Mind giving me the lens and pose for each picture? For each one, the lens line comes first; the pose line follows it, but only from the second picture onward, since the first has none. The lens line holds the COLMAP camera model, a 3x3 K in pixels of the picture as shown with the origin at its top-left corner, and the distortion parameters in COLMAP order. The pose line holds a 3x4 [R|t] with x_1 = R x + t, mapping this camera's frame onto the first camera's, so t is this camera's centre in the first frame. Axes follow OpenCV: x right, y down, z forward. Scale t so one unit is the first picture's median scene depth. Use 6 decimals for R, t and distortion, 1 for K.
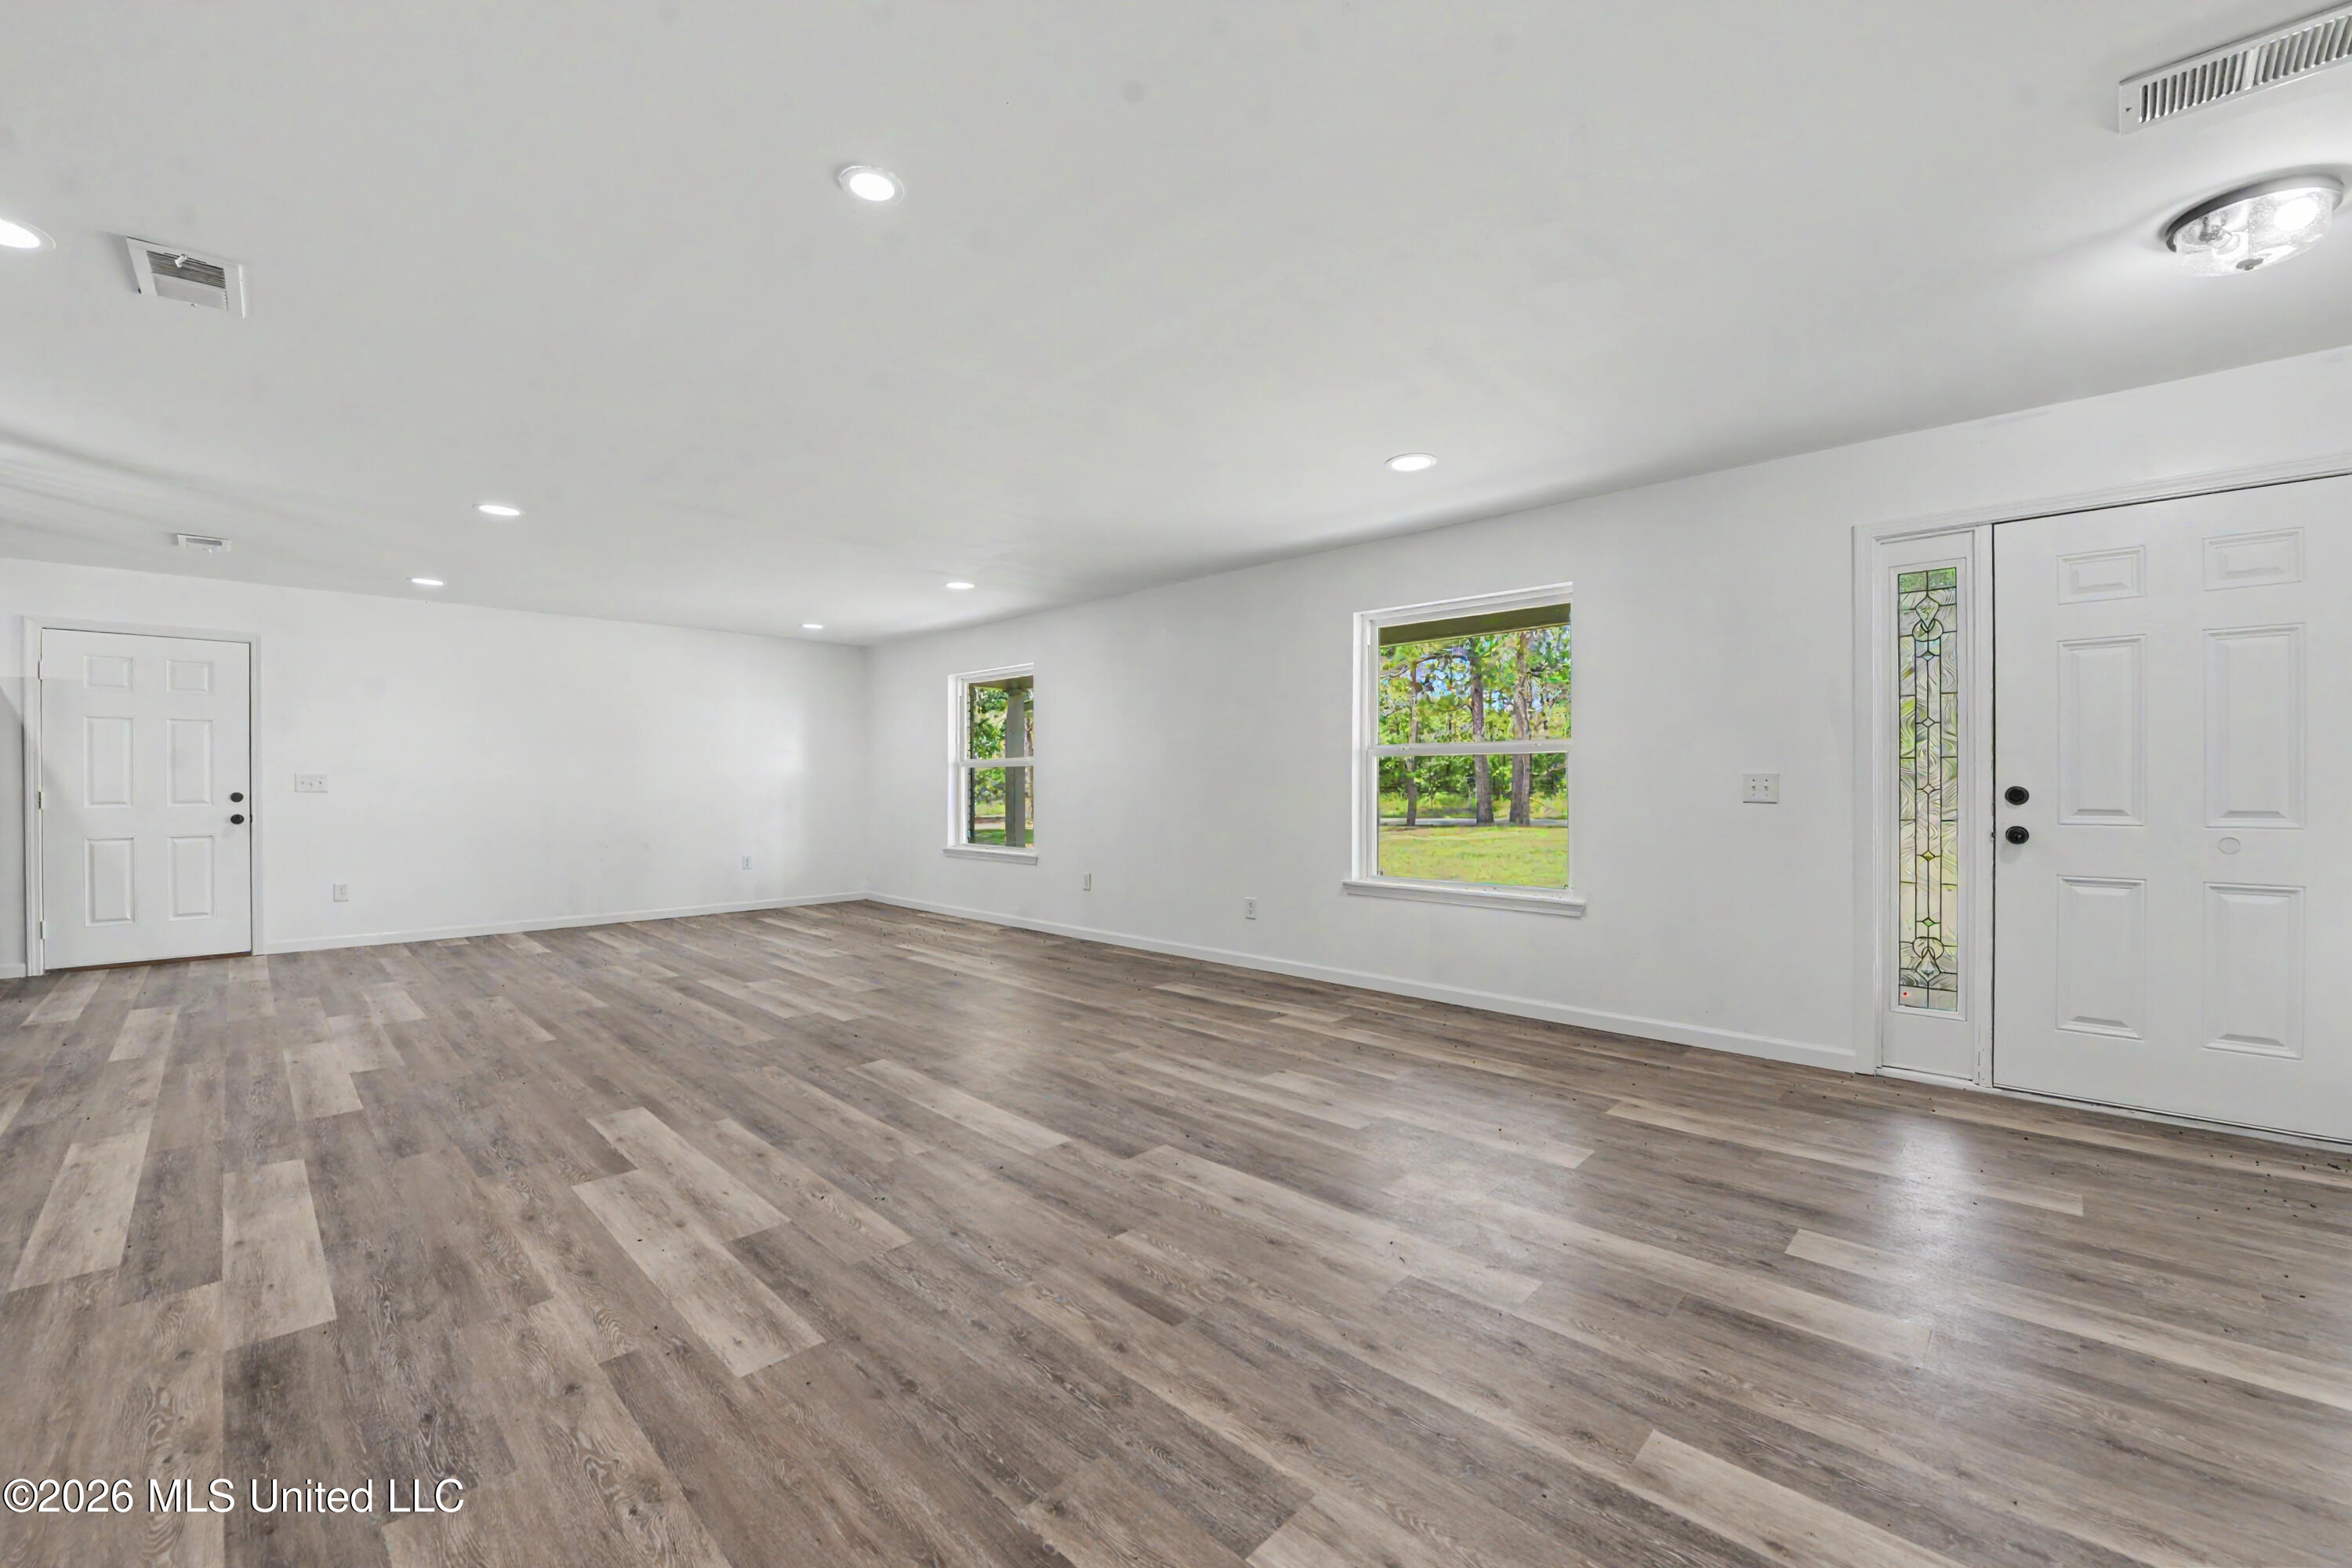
lens RADIAL K [[946.9, 0, 1175.1], [0, 946.9, 779.0], [0, 0, 1]] dist [-0.018764, -0.000624]
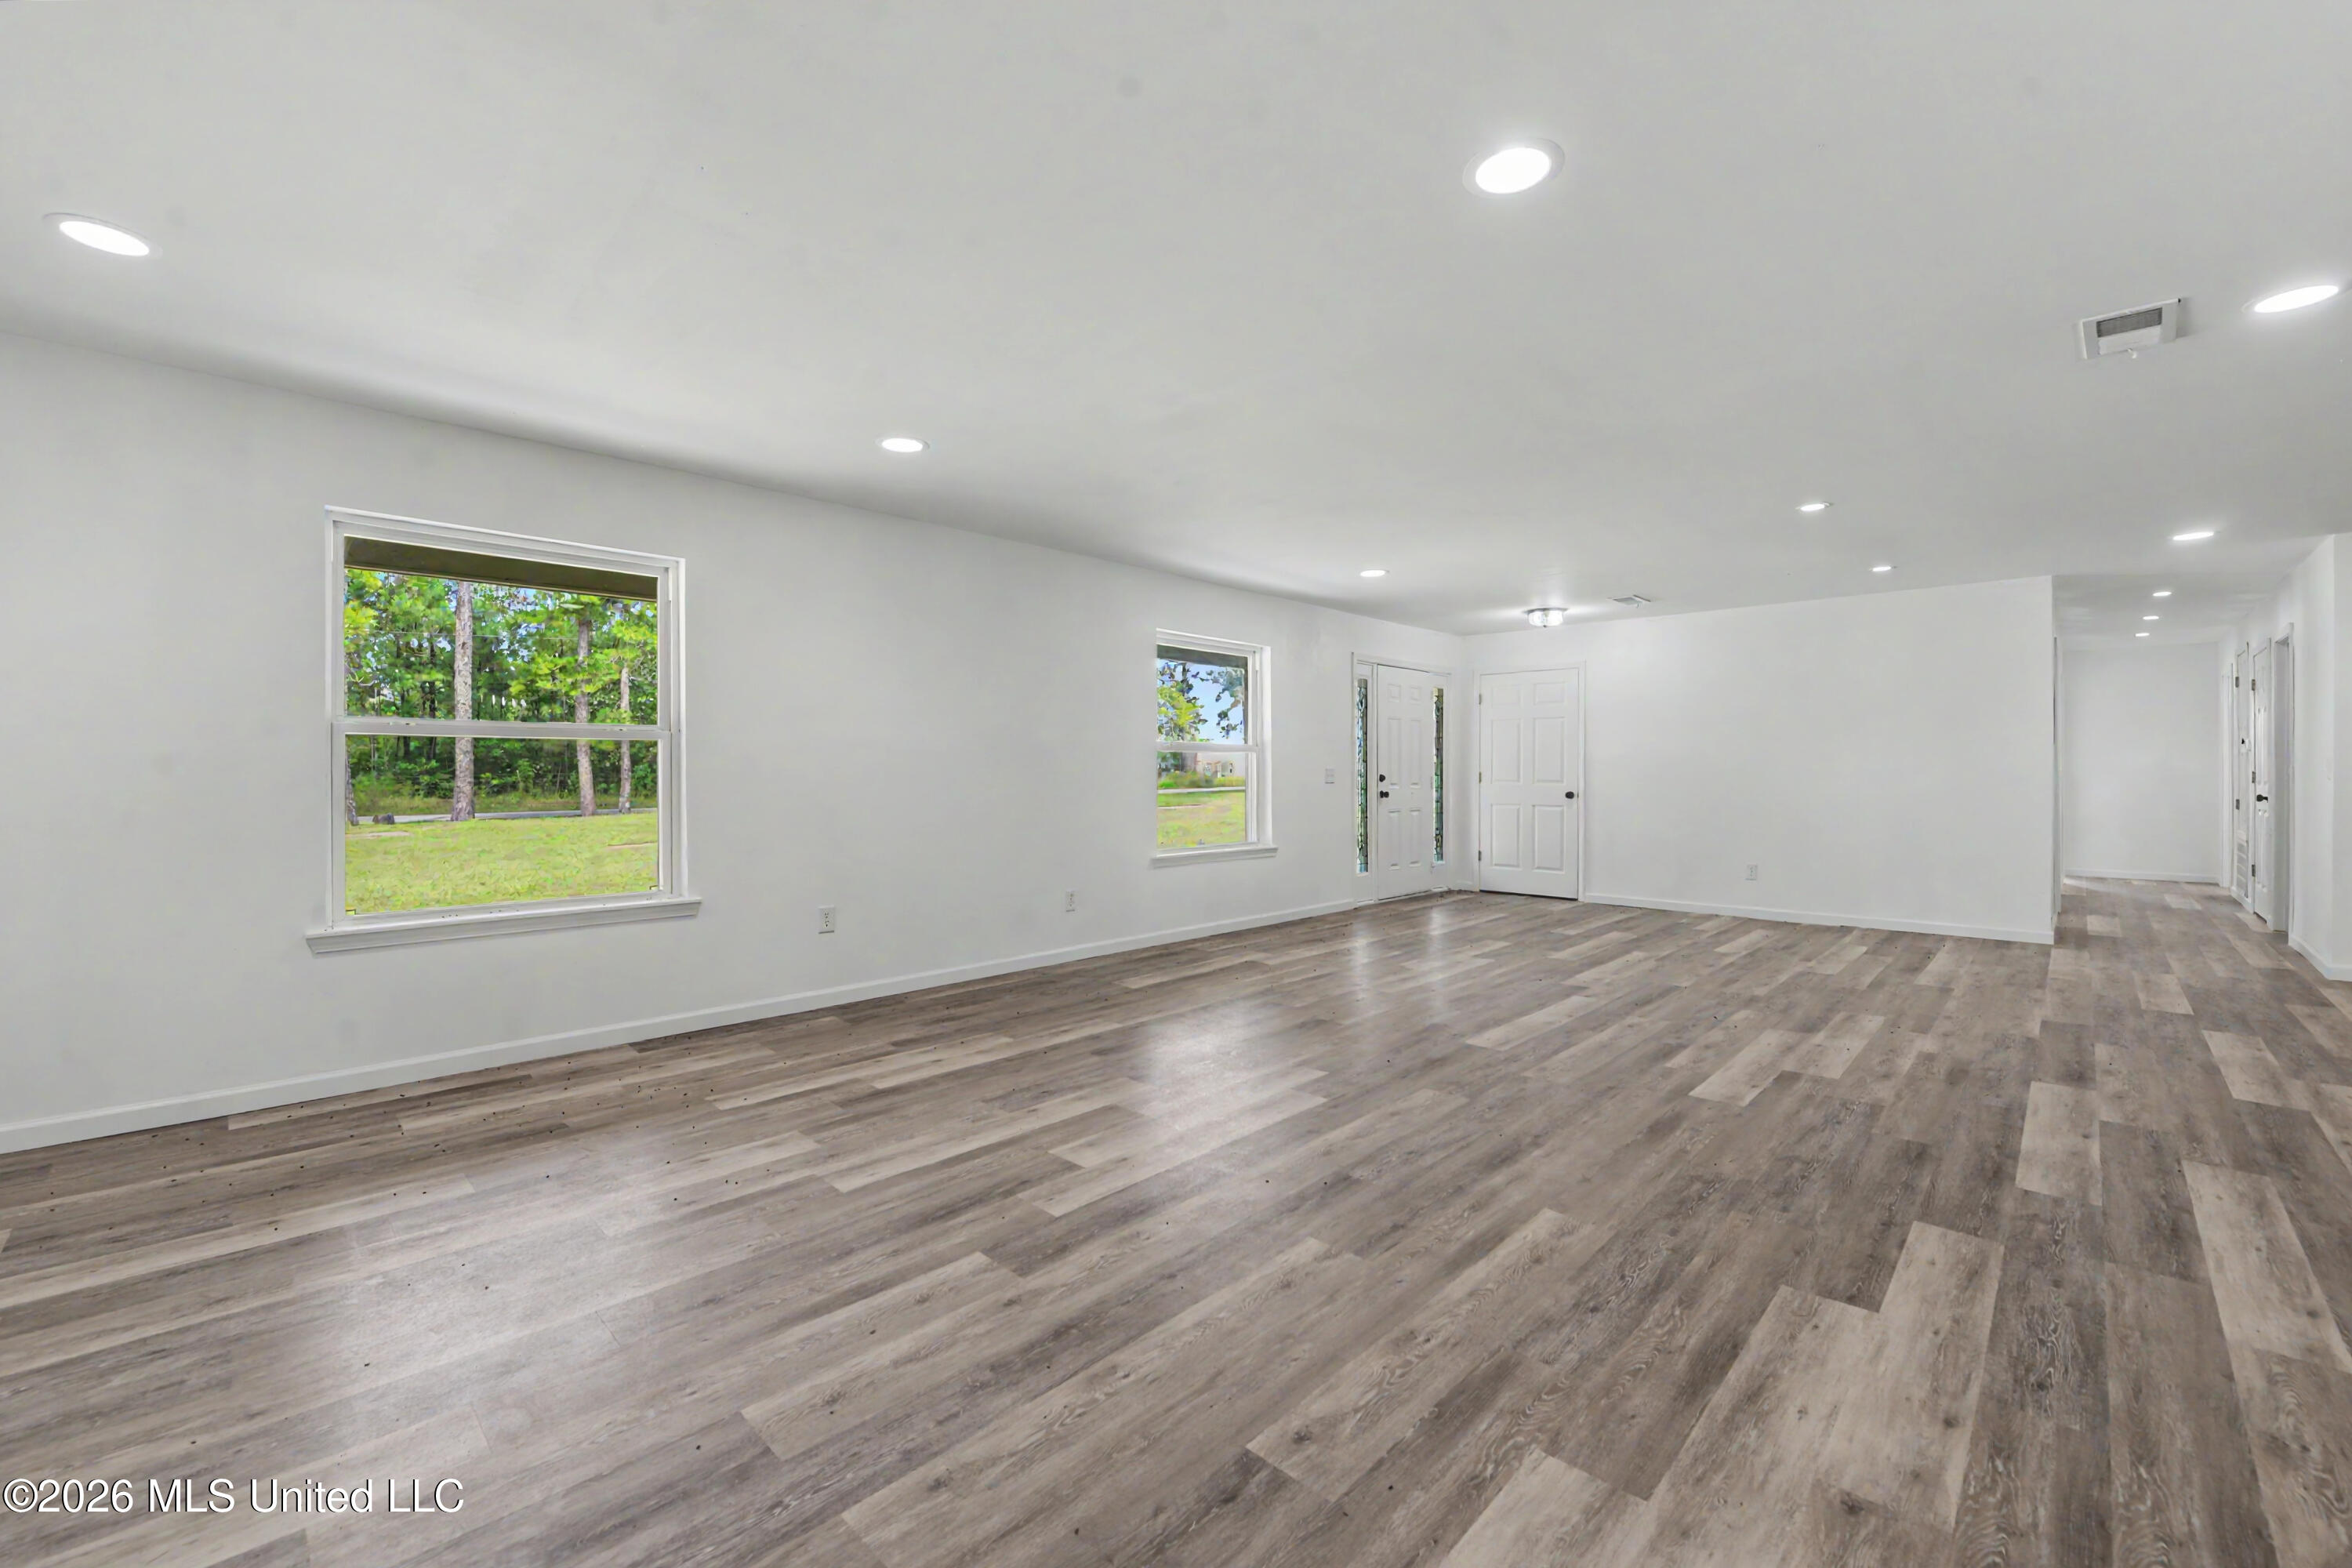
lens RADIAL K [[946.9, 0, 1180.9], [0, 946.9, 784.9], [0, 0, 1]] dist [-0.018764, -0.000624]
pose [[-0.009086, -0.011381, 0.999894, -1.685318], [-0.002339, 0.999933, 0.011361, 0.009463], [-0.999956, -0.002236, -0.009112, 1.675312]]
